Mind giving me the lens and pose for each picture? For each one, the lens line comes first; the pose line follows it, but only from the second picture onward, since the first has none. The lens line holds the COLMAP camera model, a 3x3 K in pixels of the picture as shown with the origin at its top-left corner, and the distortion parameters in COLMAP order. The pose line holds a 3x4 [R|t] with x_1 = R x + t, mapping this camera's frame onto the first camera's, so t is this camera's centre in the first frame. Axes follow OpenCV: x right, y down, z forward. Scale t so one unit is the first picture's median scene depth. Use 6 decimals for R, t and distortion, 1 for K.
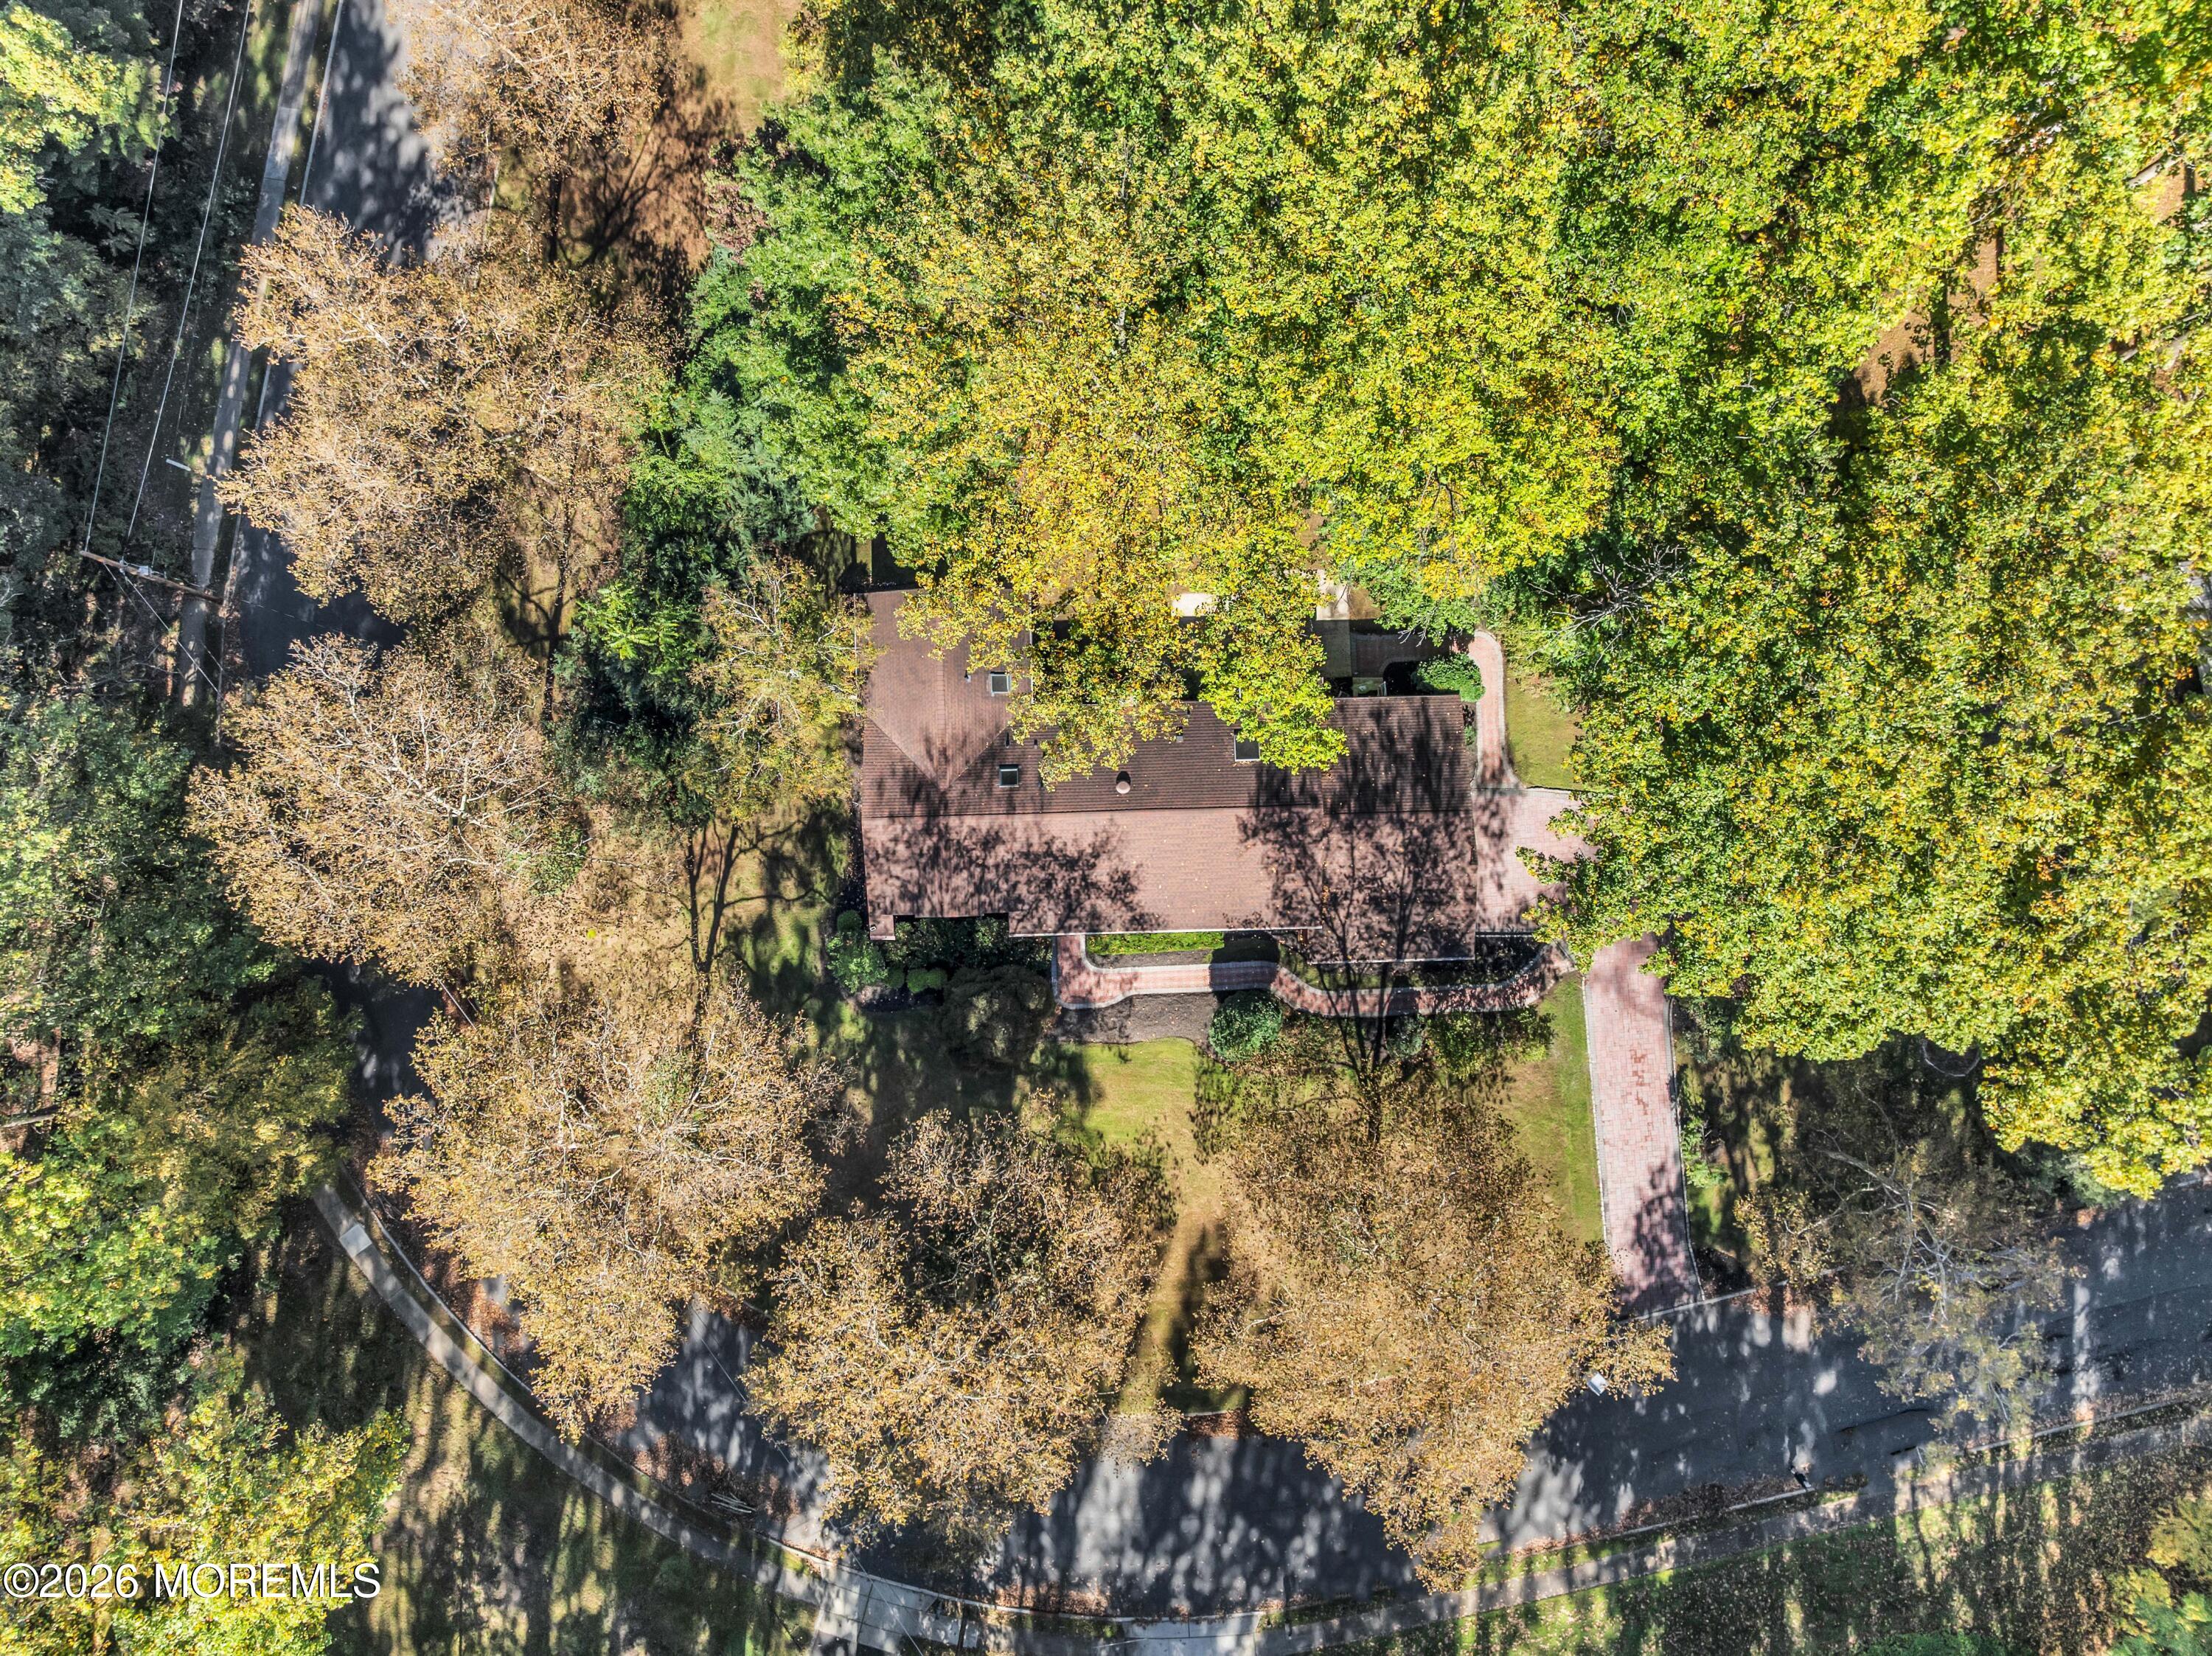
lens RADIAL K [[1595.2, 0, 1093.3], [0, 1595.2, 830.9], [0, 0, 1]] dist [-0.038627, 0.003369]
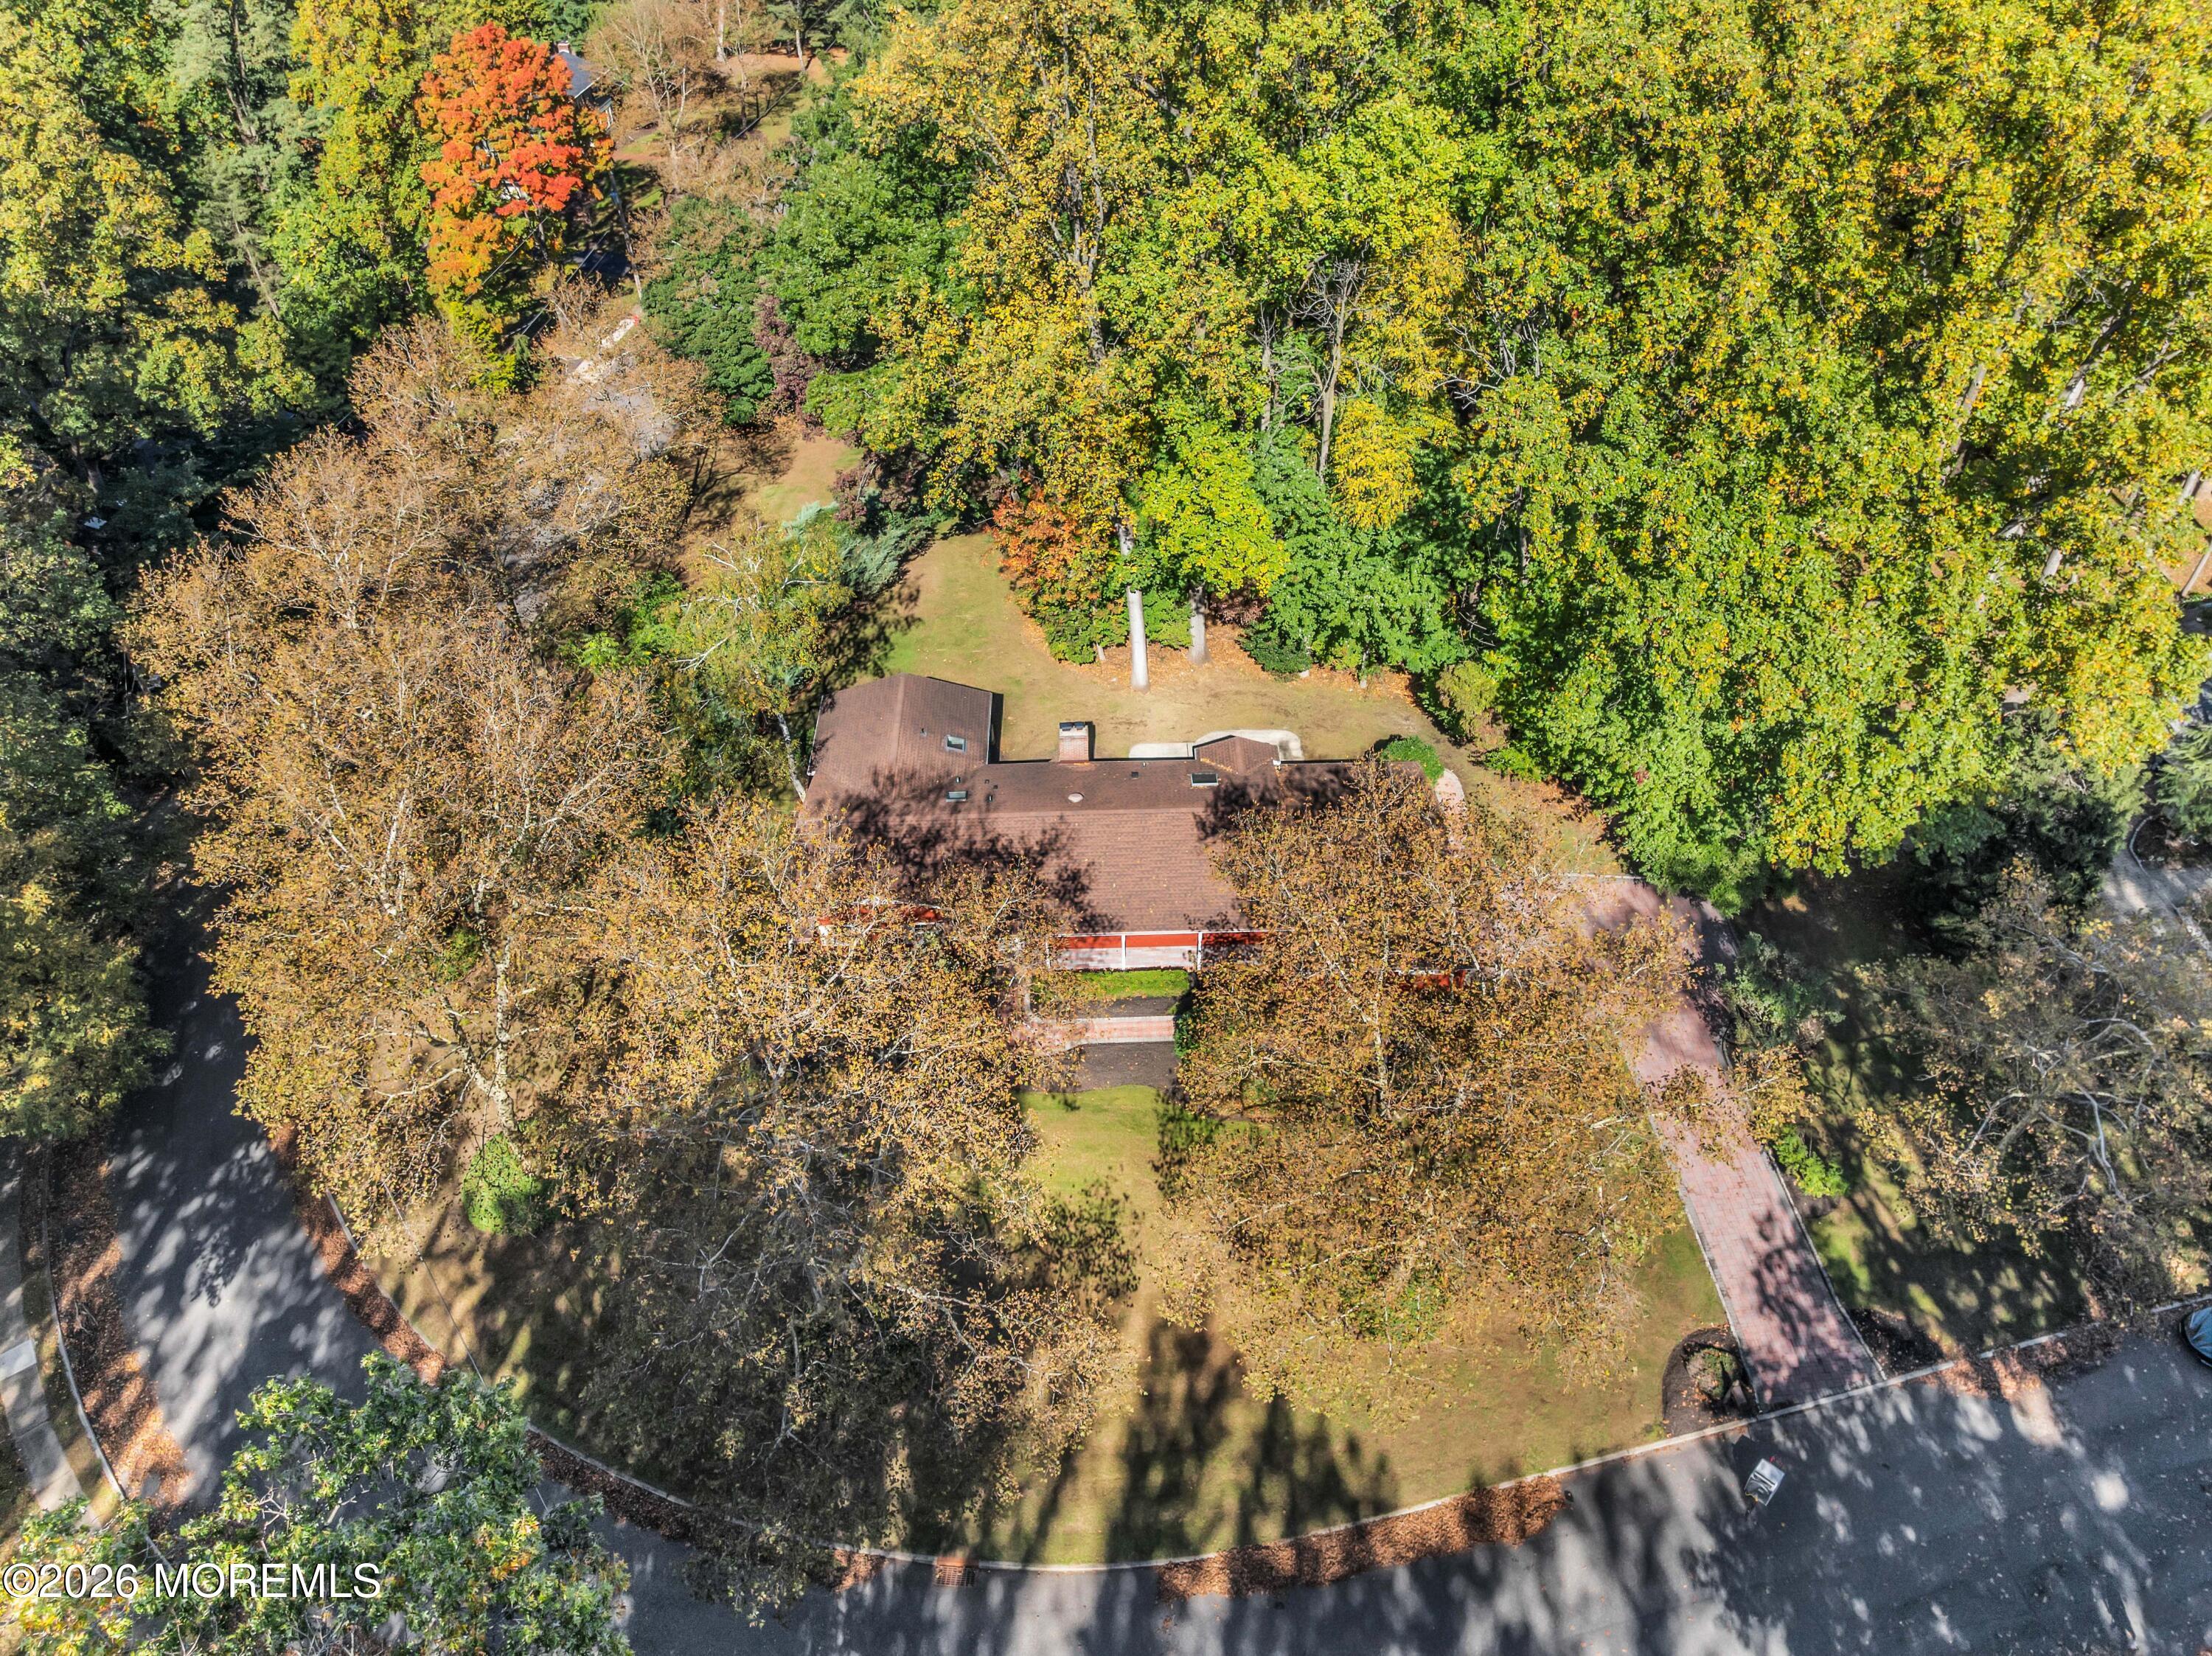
lens RADIAL K [[1595.2, 0, 1116.6], [0, 1595.2, 820.9], [0, 0, 1]] dist [-0.038627, 0.003369]
pose [[0.999966, 0.008121, -0.001062, 0.042417], [-0.006265, 0.674962, -0.737826, 0.649371], [-0.005275, 0.737808, 0.674990, 0.343846]]
